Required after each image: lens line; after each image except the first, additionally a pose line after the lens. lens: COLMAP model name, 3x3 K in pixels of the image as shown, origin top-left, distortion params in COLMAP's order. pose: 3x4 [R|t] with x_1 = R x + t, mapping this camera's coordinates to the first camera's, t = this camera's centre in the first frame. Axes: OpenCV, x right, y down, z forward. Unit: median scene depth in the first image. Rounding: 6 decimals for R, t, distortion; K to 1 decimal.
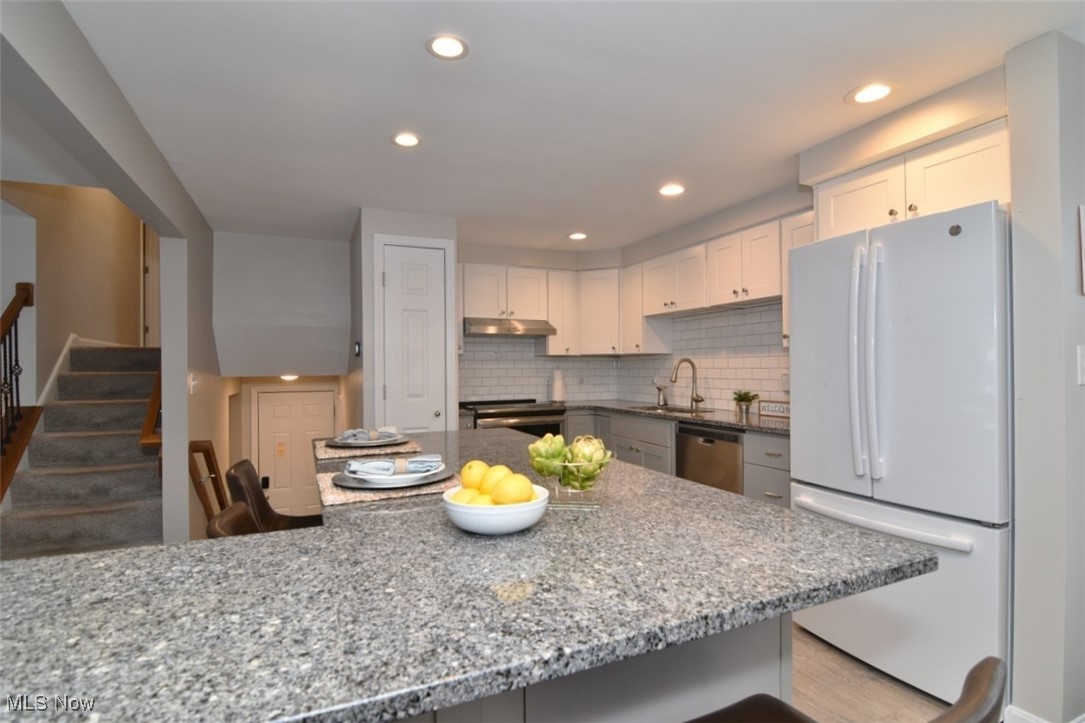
lens RADIAL K [[534.3, 0, 546.0], [0, 534.3, 365.2], [0, 0, 1]] dist [-0.000848, -0.012399]
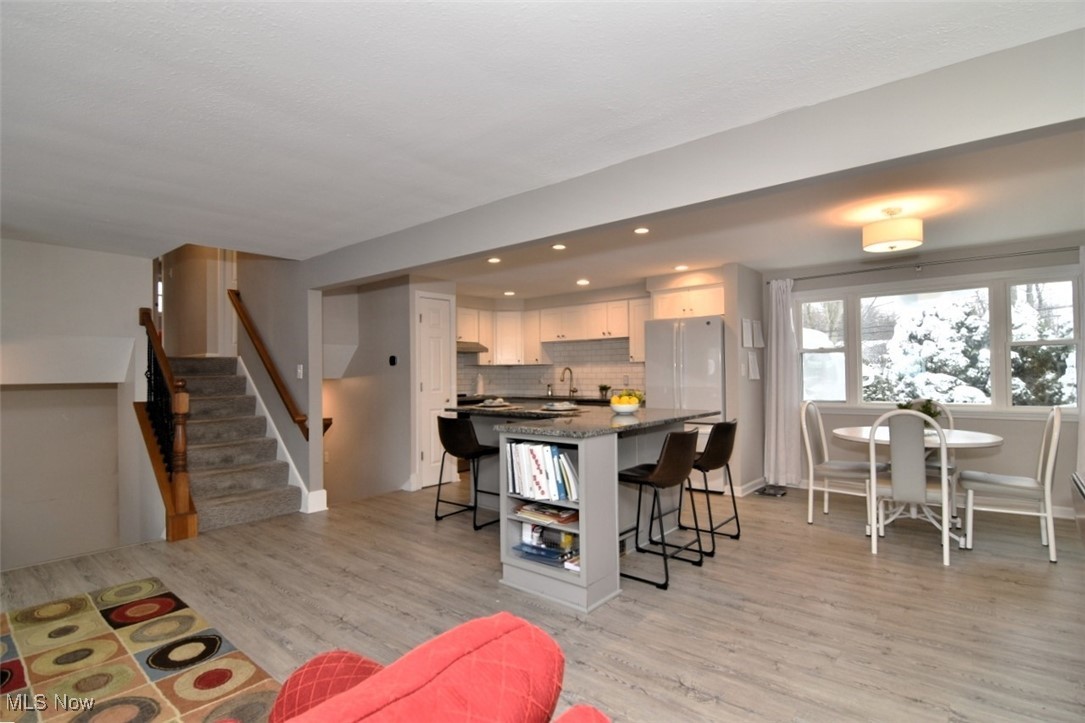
lens RADIAL K [[534.3, 0, 546.0], [0, 534.3, 365.2], [0, 0, 1]] dist [-0.000848, -0.012399]
pose [[0.897394, 0.005935, 0.441190, -0.587730], [0.001619, 0.999859, -0.016744, 0.009252], [-0.441227, 0.015740, 0.897257, -0.547548]]
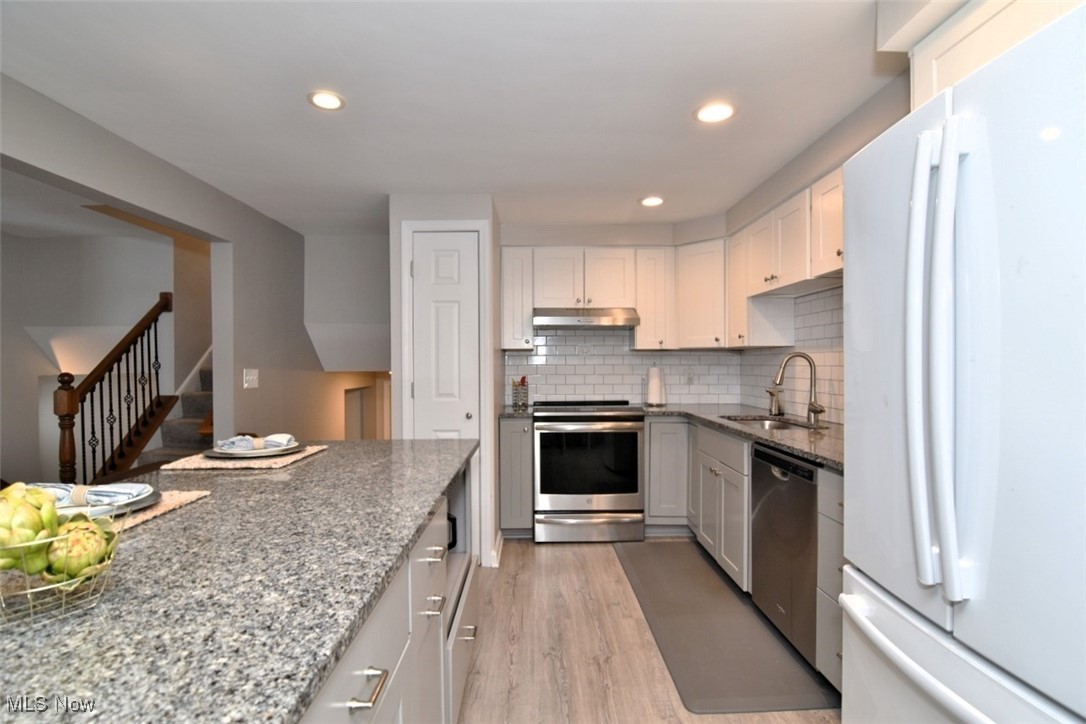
lens RADIAL K [[527.2, 0, 547.8], [0, 527.2, 363.1], [0, 0, 1]] dist [-0.001082, -0.022860]
pose [[0.920121, 0.002895, -0.391624, 0.235706], [-0.000005, 0.999973, 0.007382, -0.003672], [0.391635, -0.006791, 0.920096, 0.214185]]
